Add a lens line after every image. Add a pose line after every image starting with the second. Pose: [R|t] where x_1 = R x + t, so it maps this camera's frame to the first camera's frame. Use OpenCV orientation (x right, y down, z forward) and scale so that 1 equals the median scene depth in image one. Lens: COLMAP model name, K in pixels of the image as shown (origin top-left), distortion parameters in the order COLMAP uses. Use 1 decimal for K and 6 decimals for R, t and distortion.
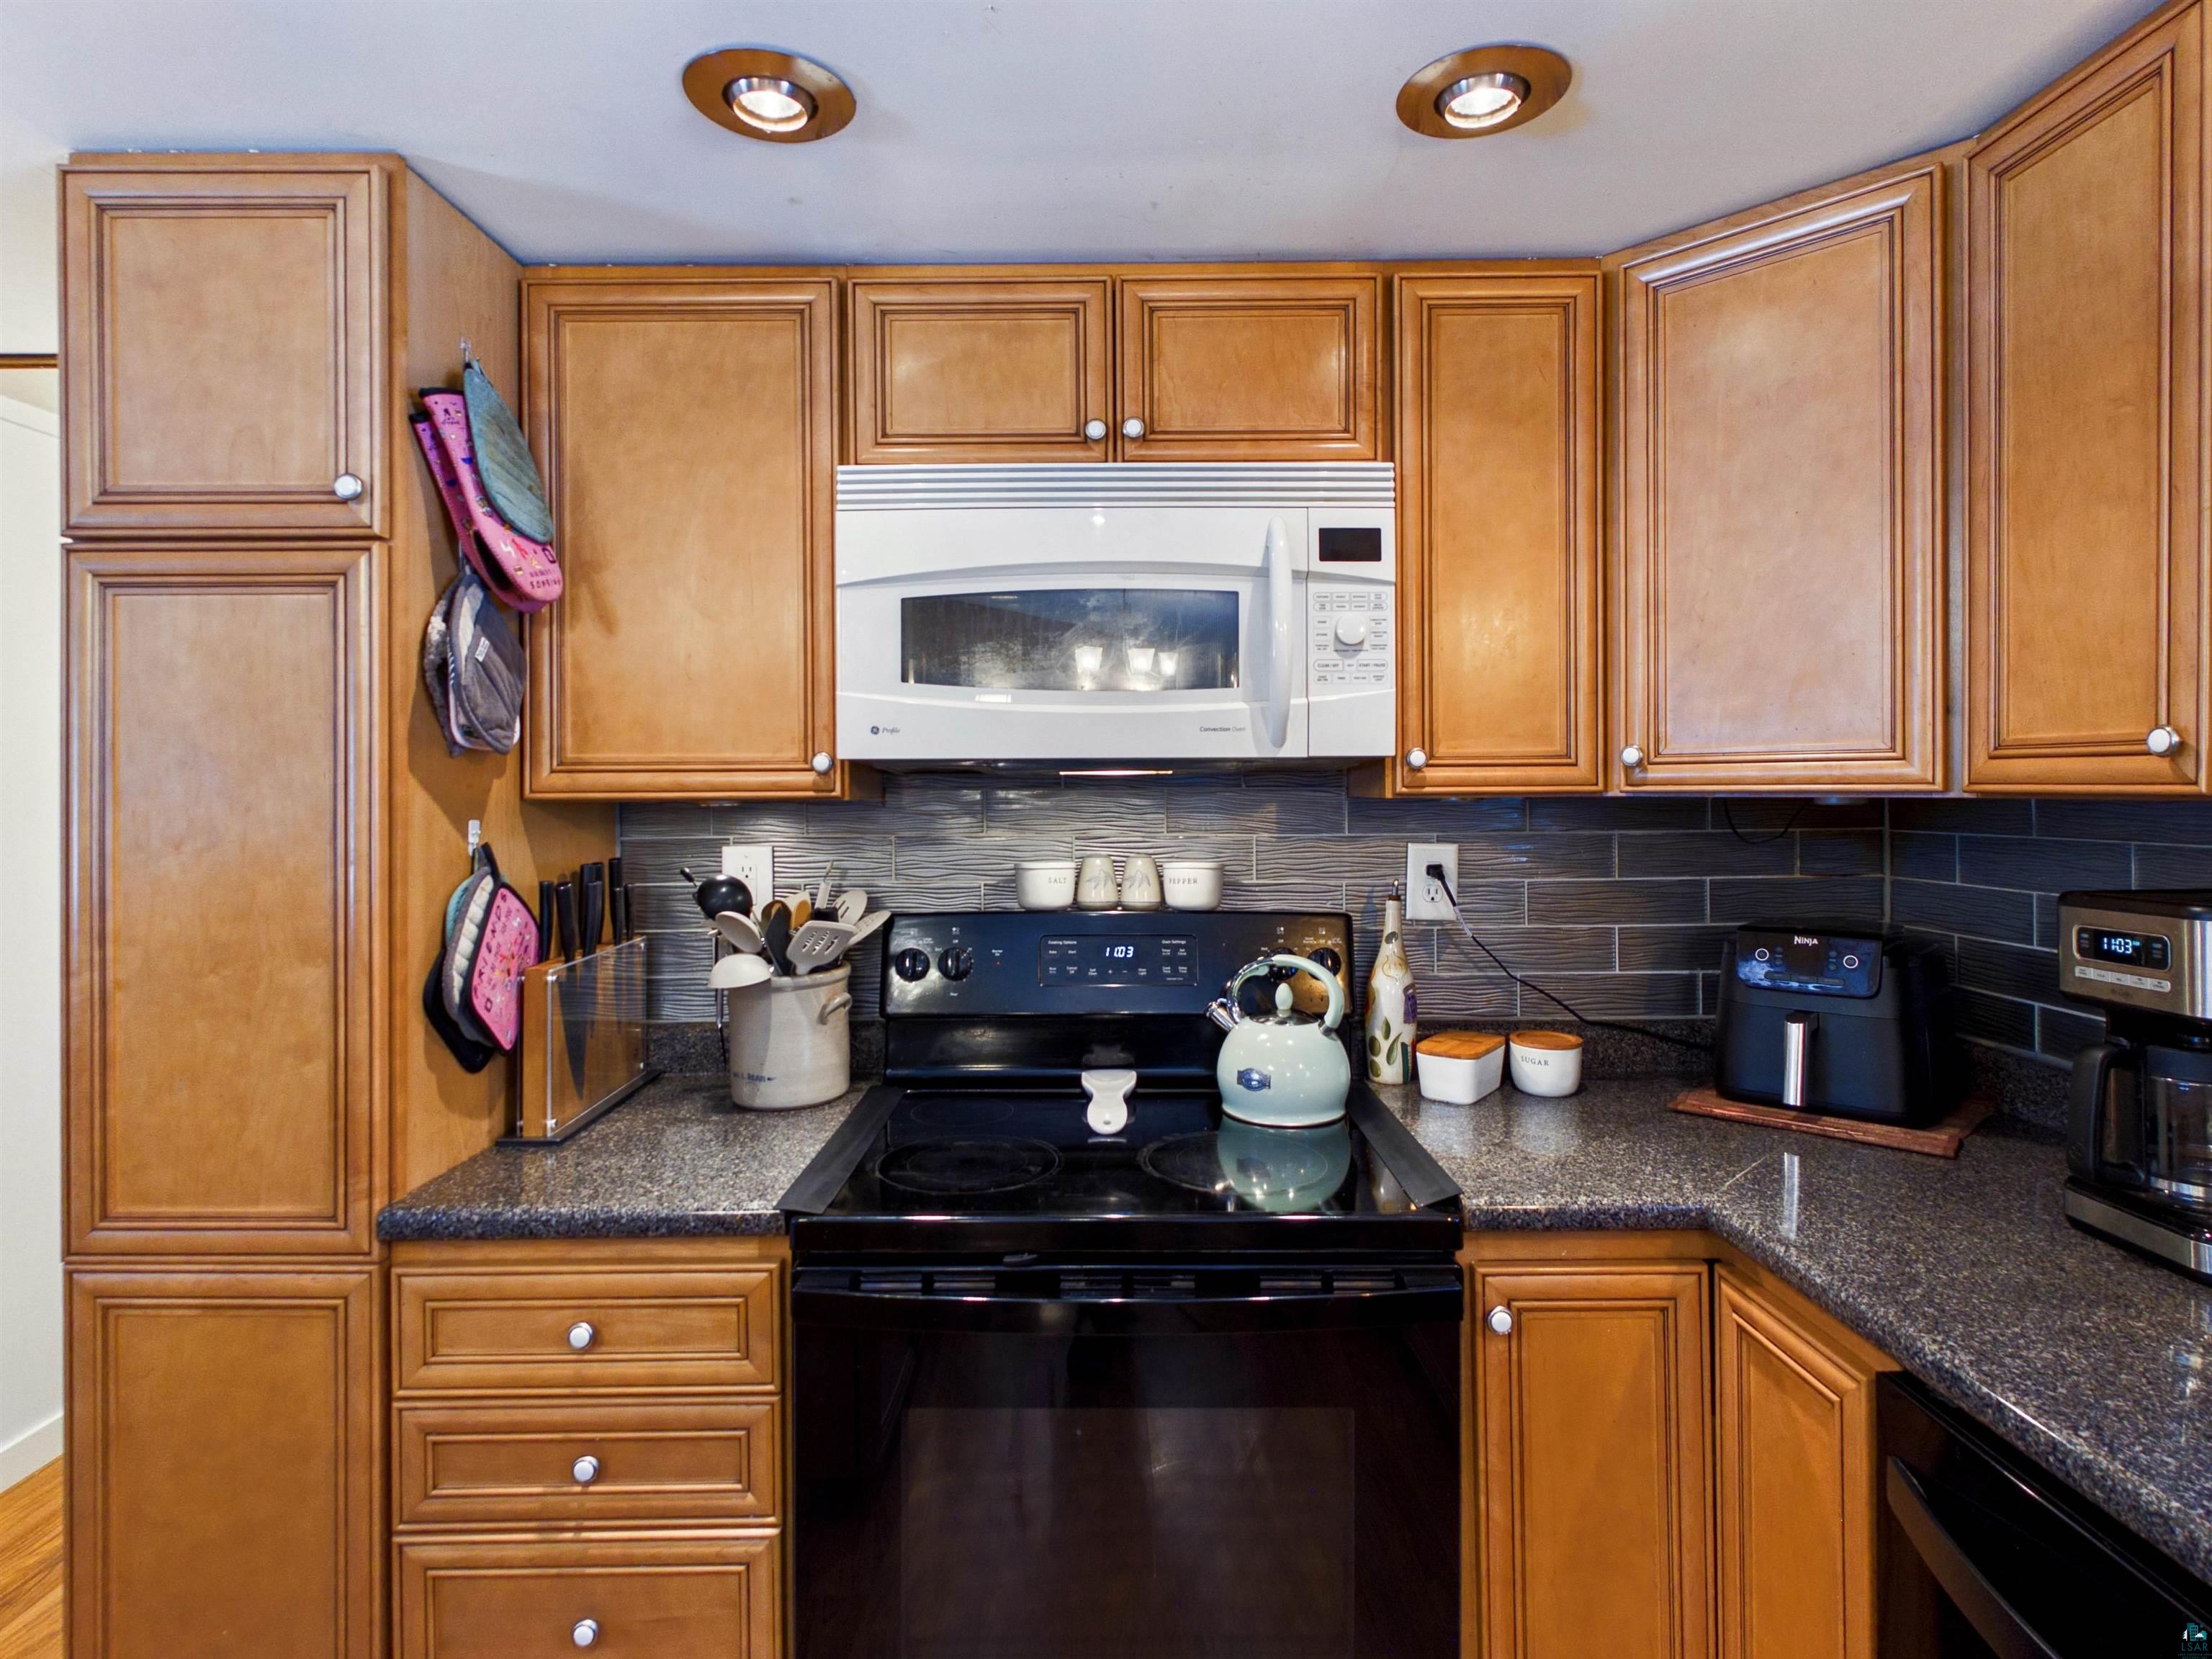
lens RADIAL K [[1164.1, 0, 1107.6], [0, 1164.1, 783.3], [0, 0, 1]] dist [0.003096, 0.000317]
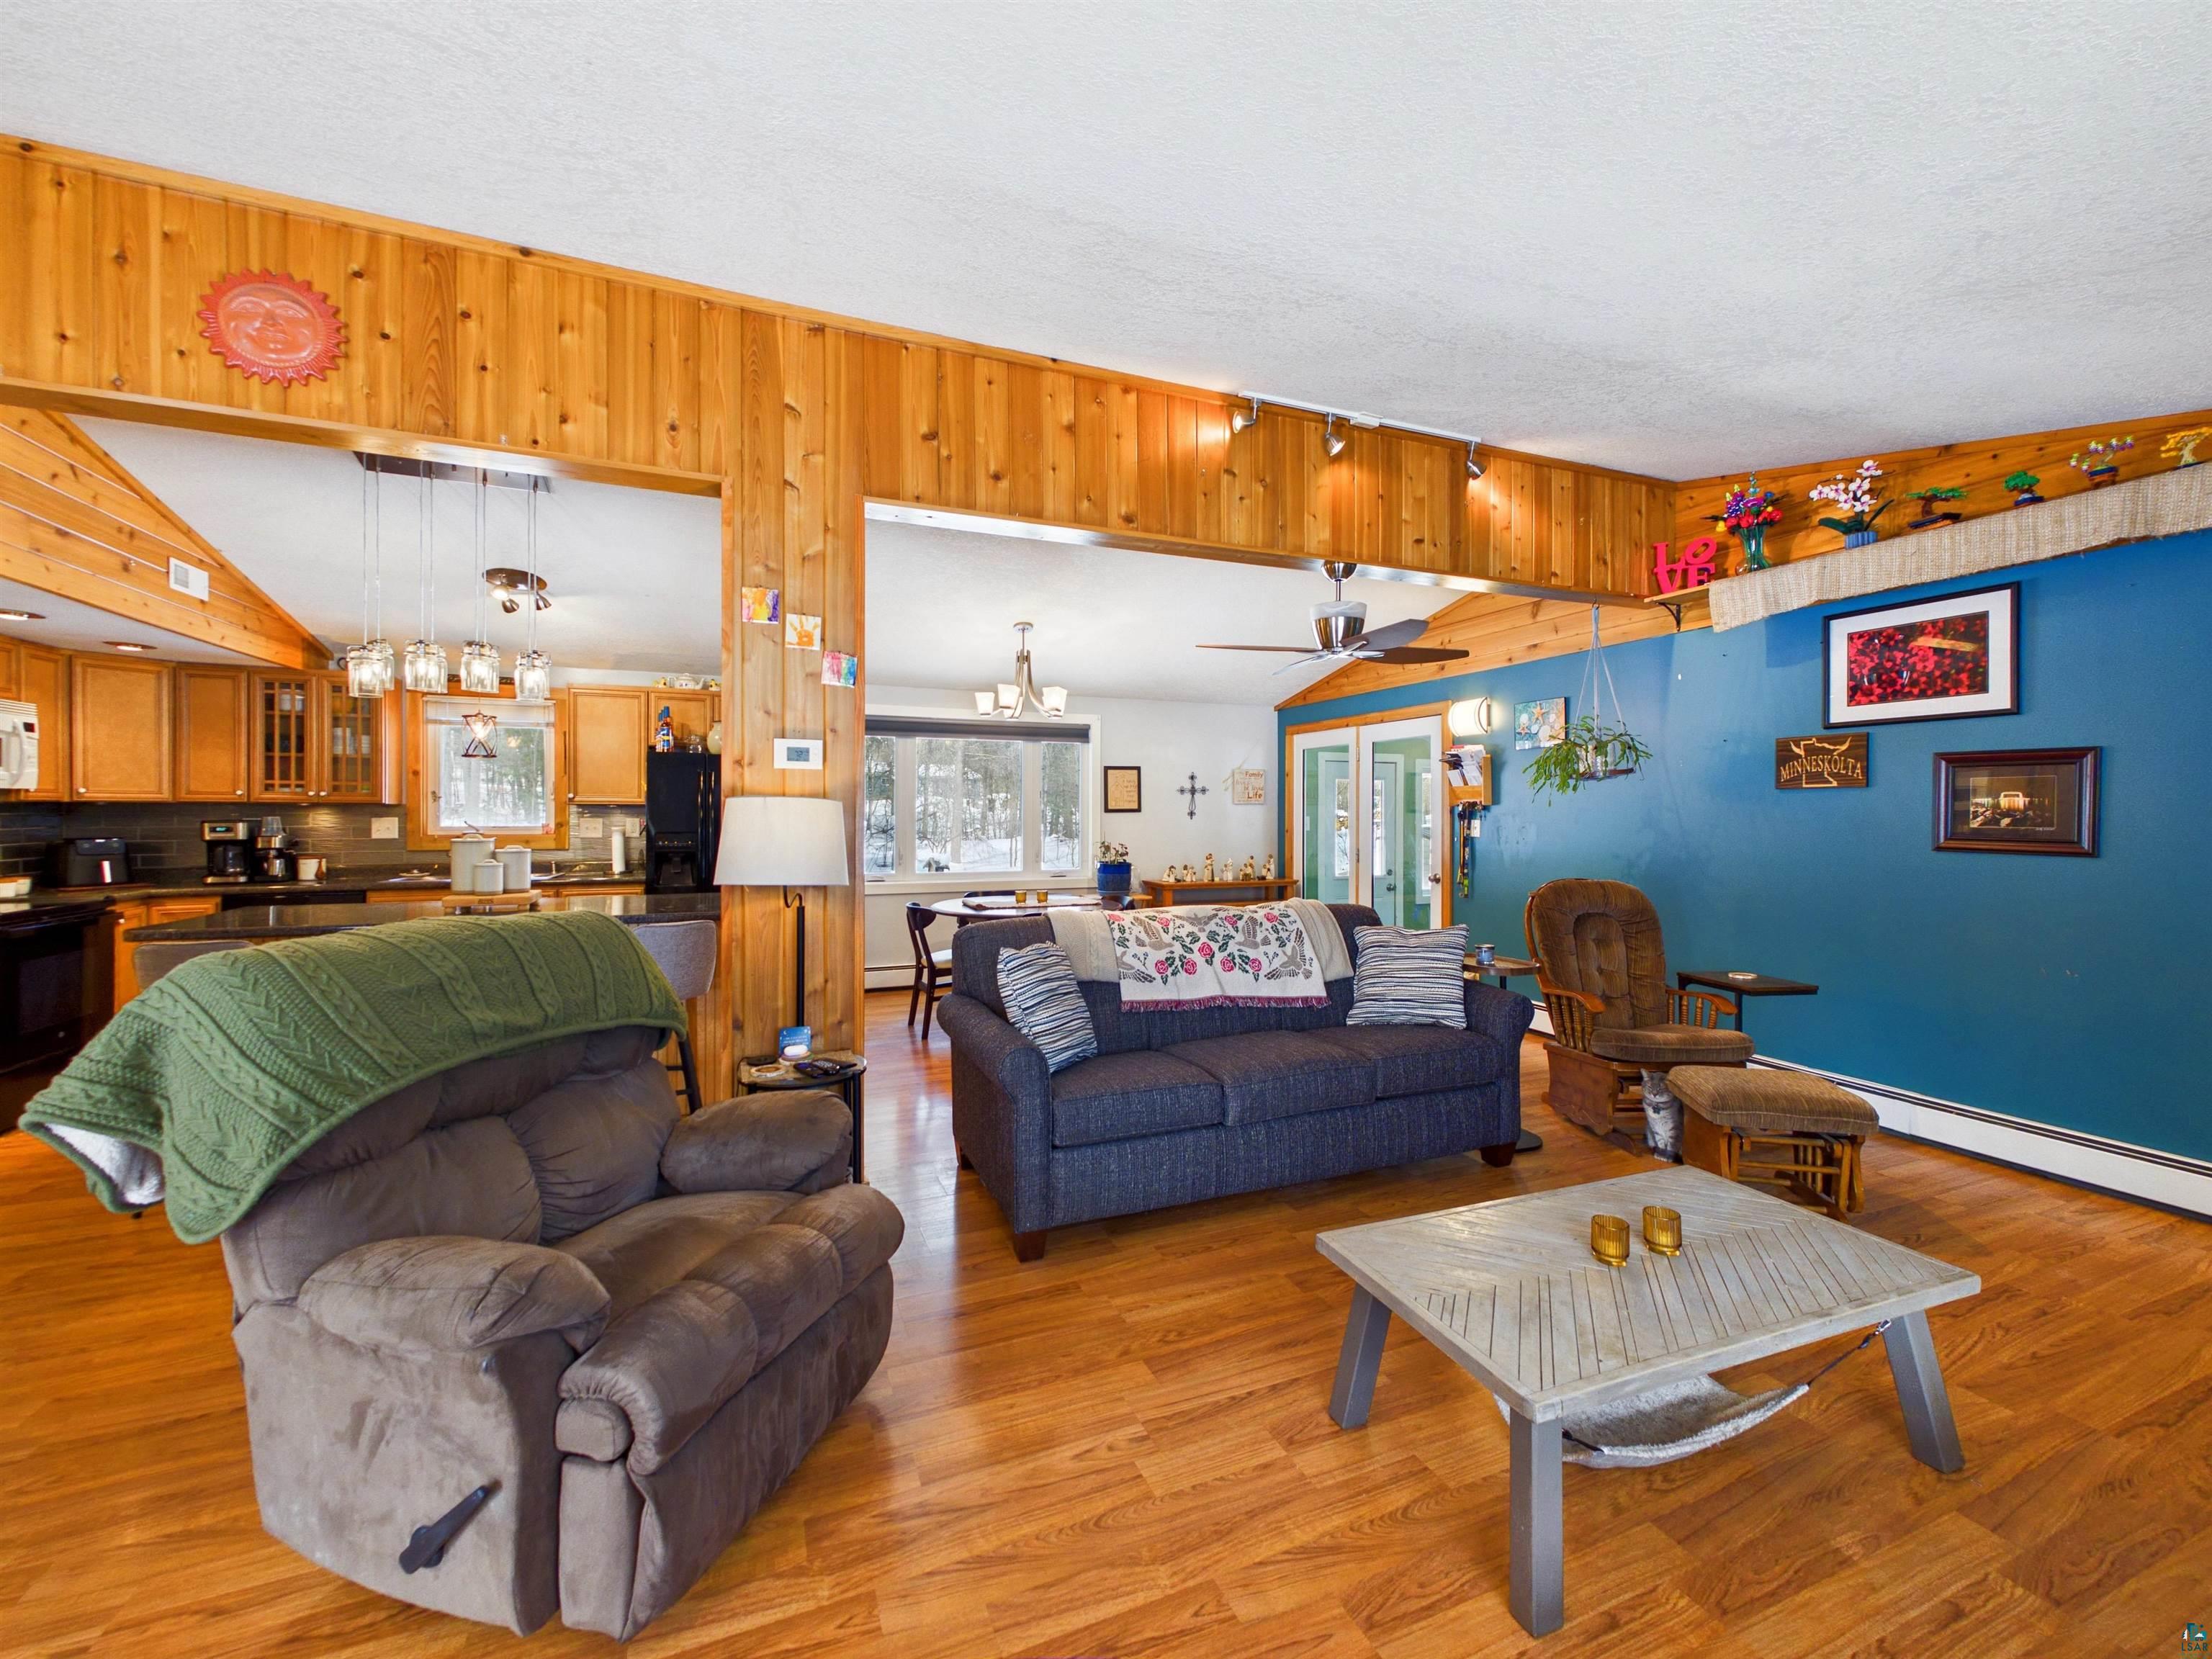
lens RADIAL K [[891.4, 0, 1105.2], [0, 891.4, 815.2], [0, 0, 1]] dist [0.002563, 0.000072]
pose [[-0.381795, -0.000916, 0.924246, -3.437086], [-0.003468, 0.999994, -0.000442, 0.045551], [-0.924240, -0.003374, -0.381796, -0.930051]]
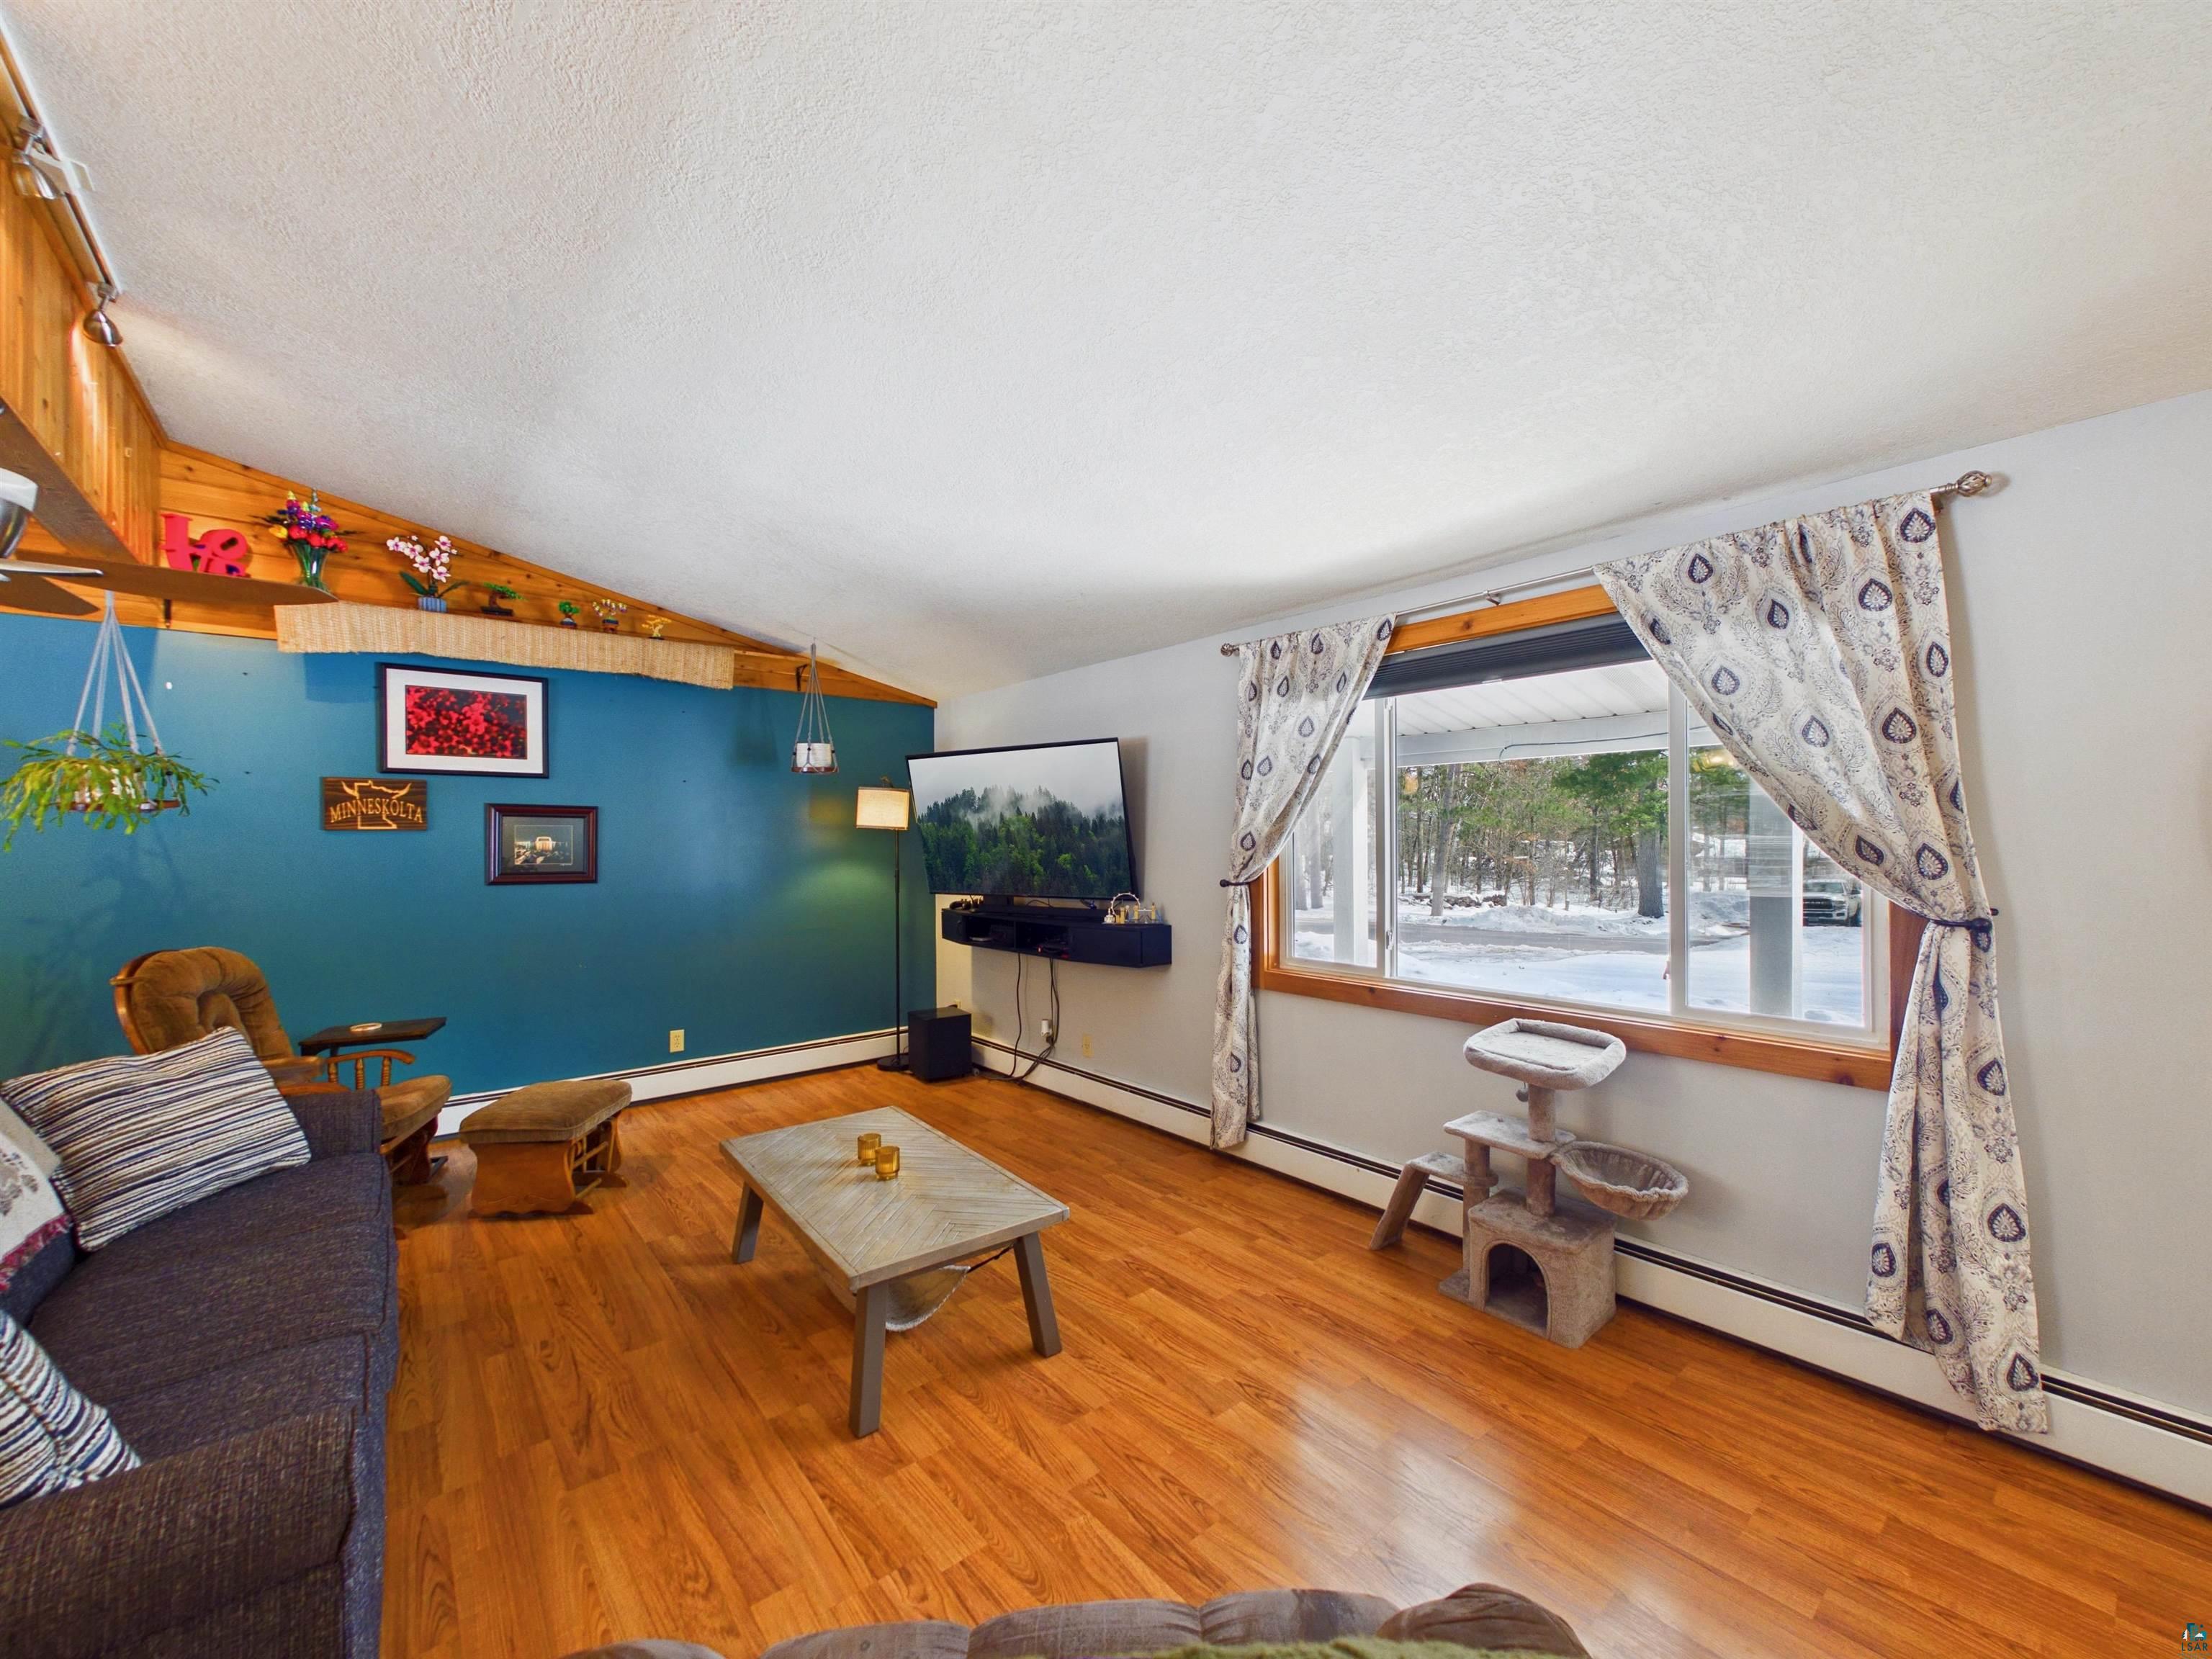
lens RADIAL K [[891.4, 0, 1105.2], [0, 891.4, 840.4], [0, 0, 1]] dist [0.002563, 0.000072]
pose [[-0.770527, 0.005987, -0.637379, -1.858093], [0.007211, 0.999974, 0.000675, 0.003143], [0.637366, -0.004077, -0.770550, -0.453265]]
